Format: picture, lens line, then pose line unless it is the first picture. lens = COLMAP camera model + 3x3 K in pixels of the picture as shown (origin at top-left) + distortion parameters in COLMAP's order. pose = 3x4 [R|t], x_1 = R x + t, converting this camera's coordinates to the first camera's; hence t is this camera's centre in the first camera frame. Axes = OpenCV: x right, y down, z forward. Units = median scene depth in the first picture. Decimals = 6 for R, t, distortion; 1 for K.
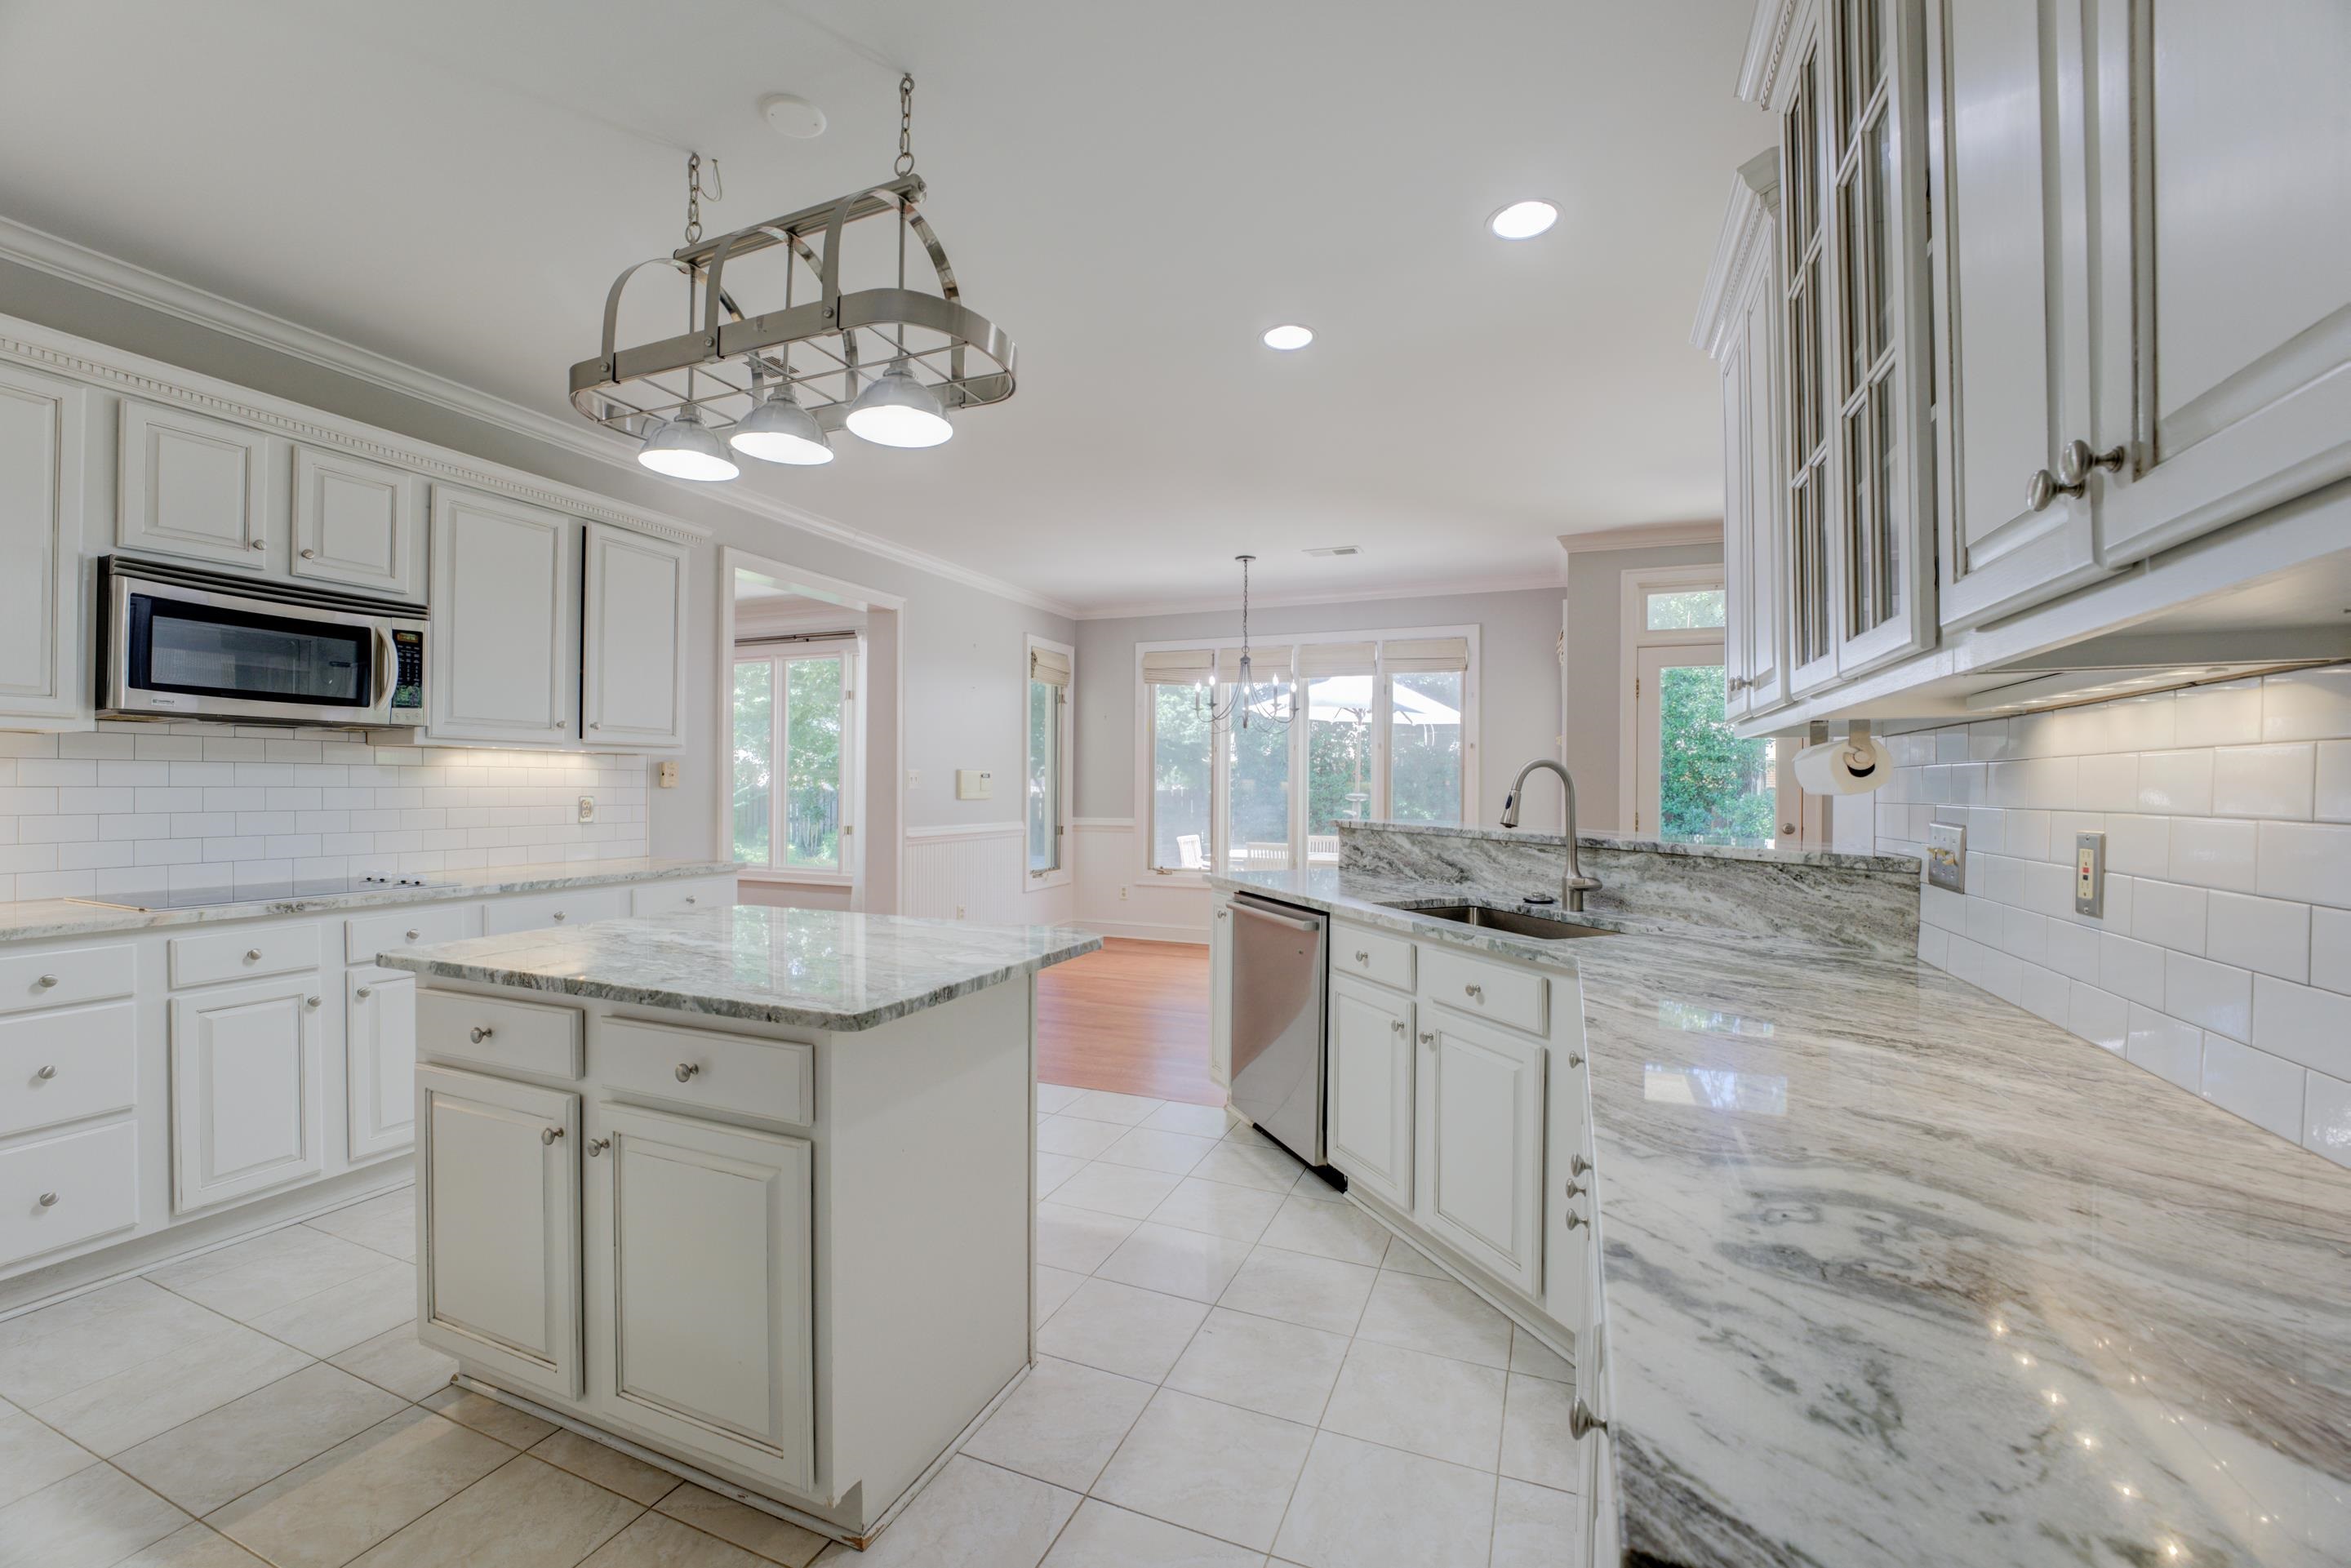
lens RADIAL K [[956.7, 0, 1157.1], [0, 956.7, 773.8], [0, 0, 1]] dist [-0.002954, -0.000309]
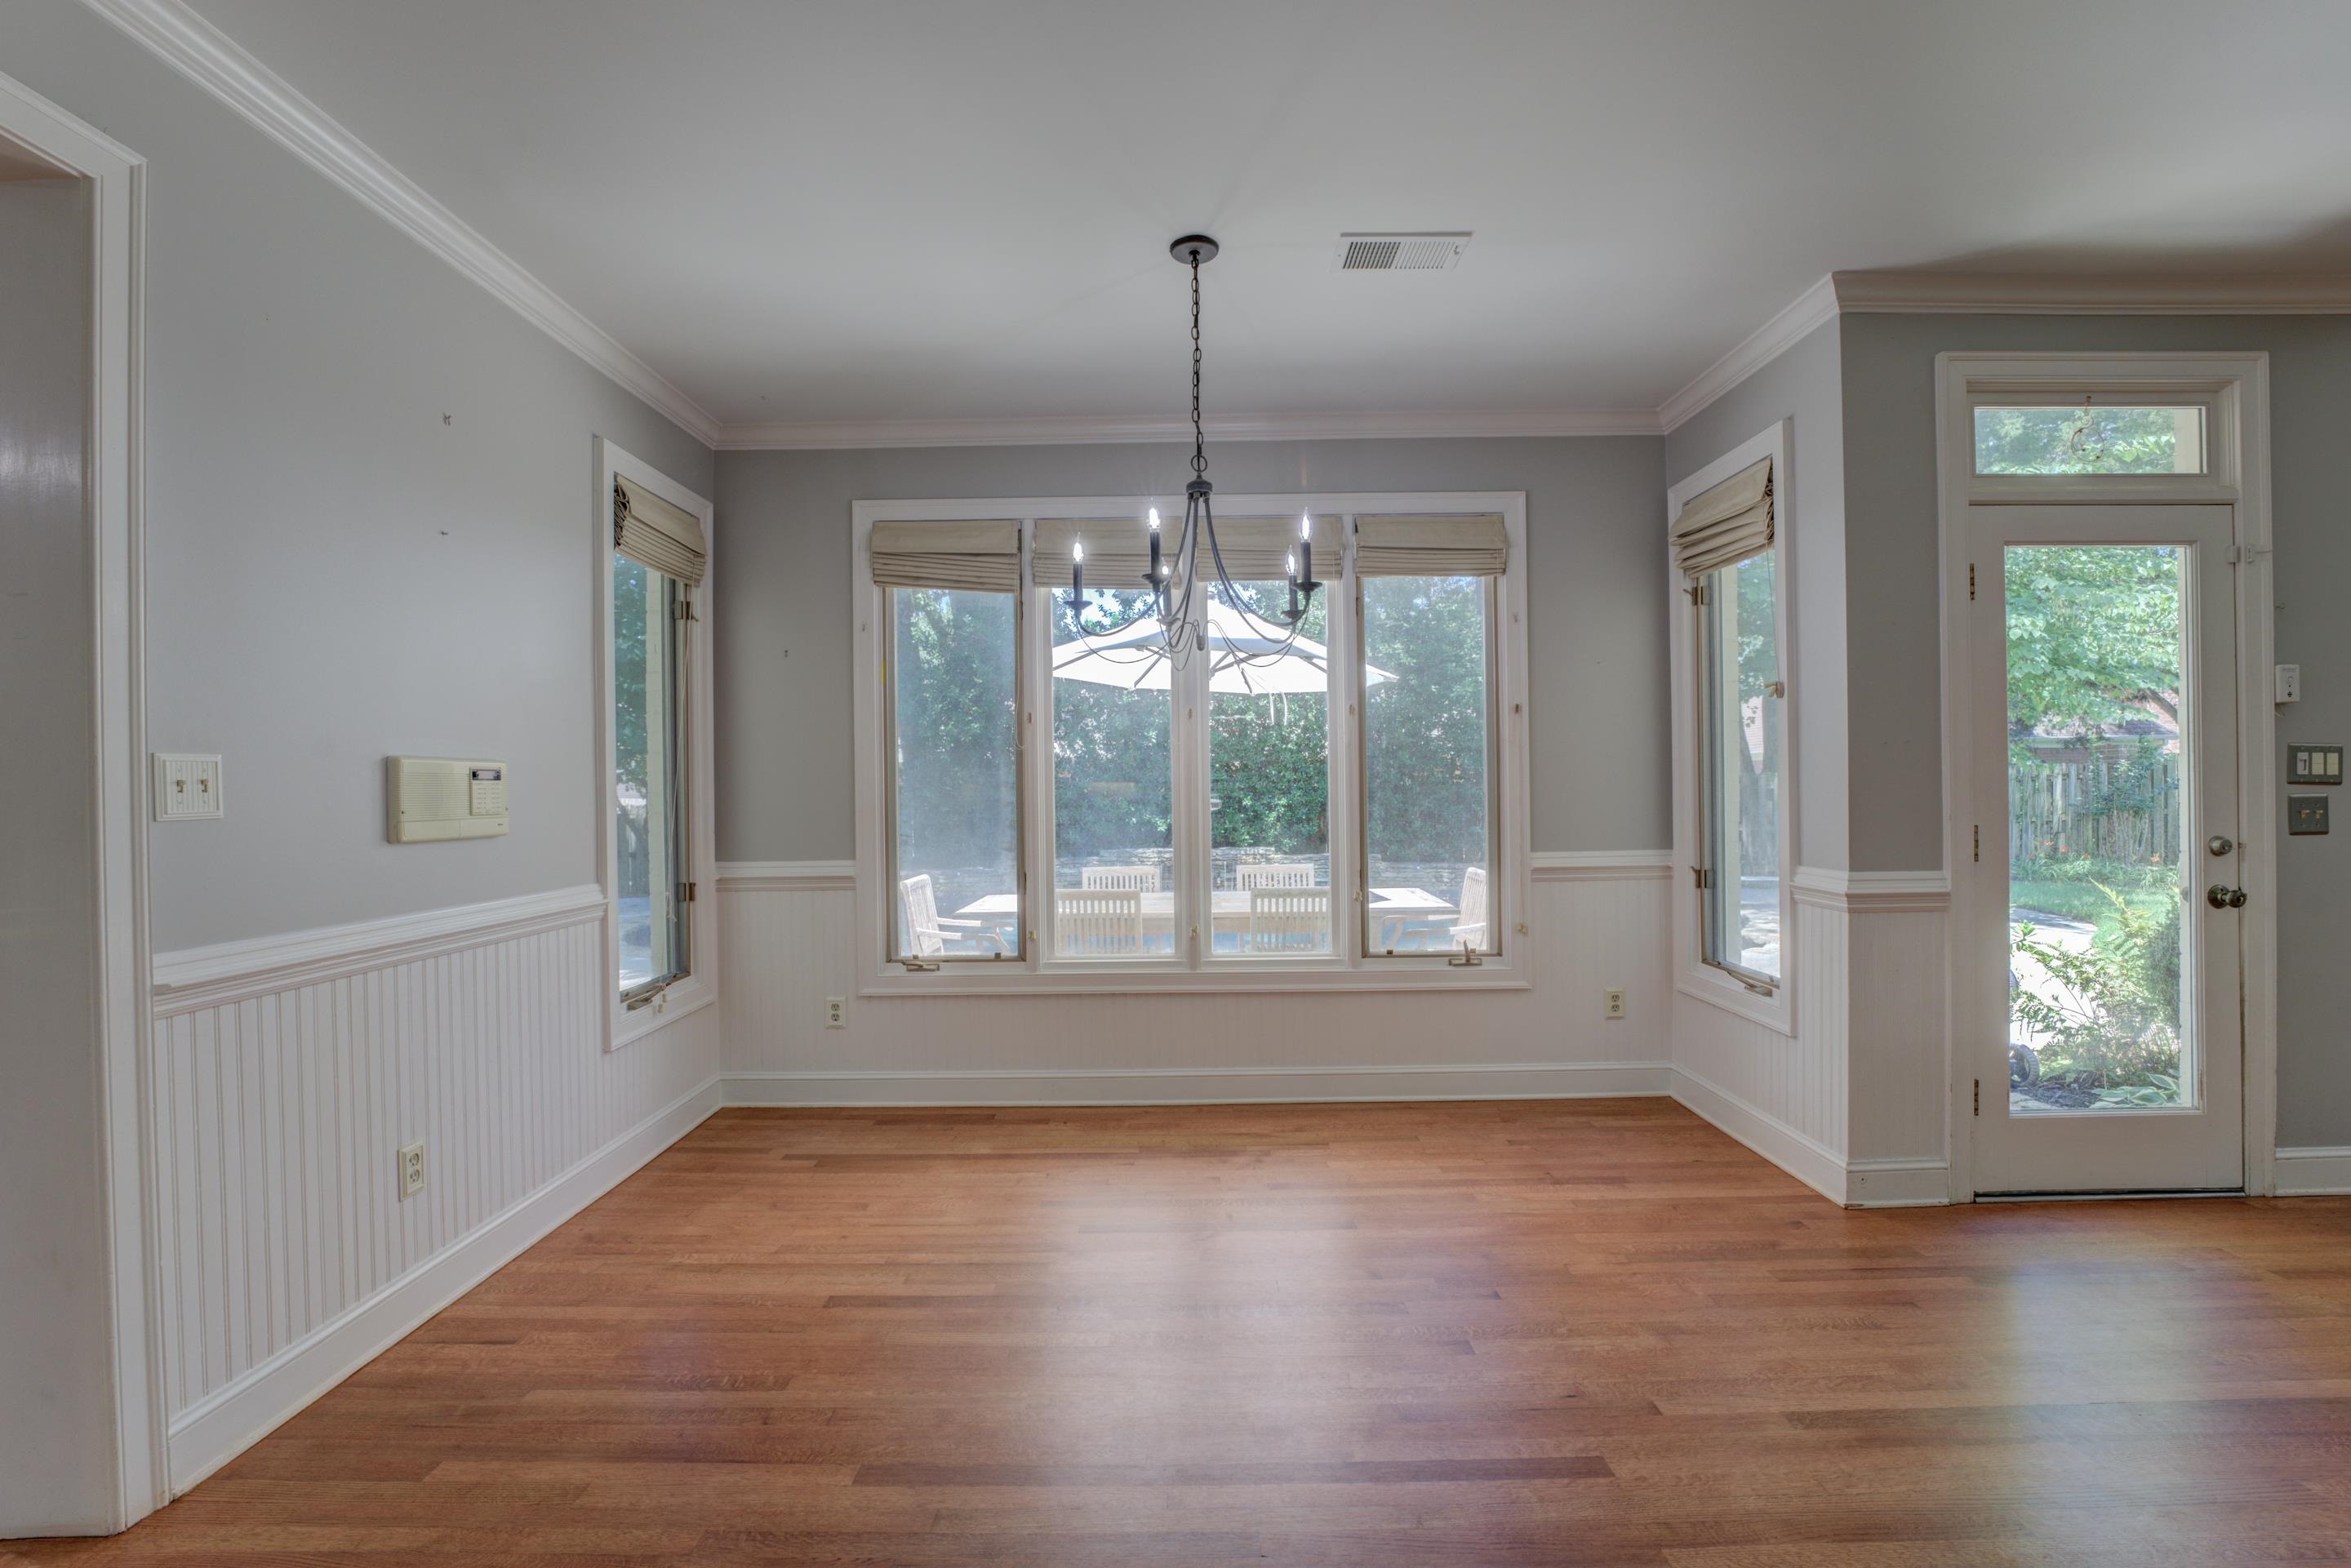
lens RADIAL K [[1002.5, 0, 1175.5], [0, 1002.5, 784.0], [0, 0, 1]] dist [-0.031150, 0.000031]
pose [[0.923147, -0.017290, 0.384059, -0.071819], [0.014319, 0.999841, 0.010594, 0.004974], [-0.384181, -0.004280, 0.923248, 0.491757]]
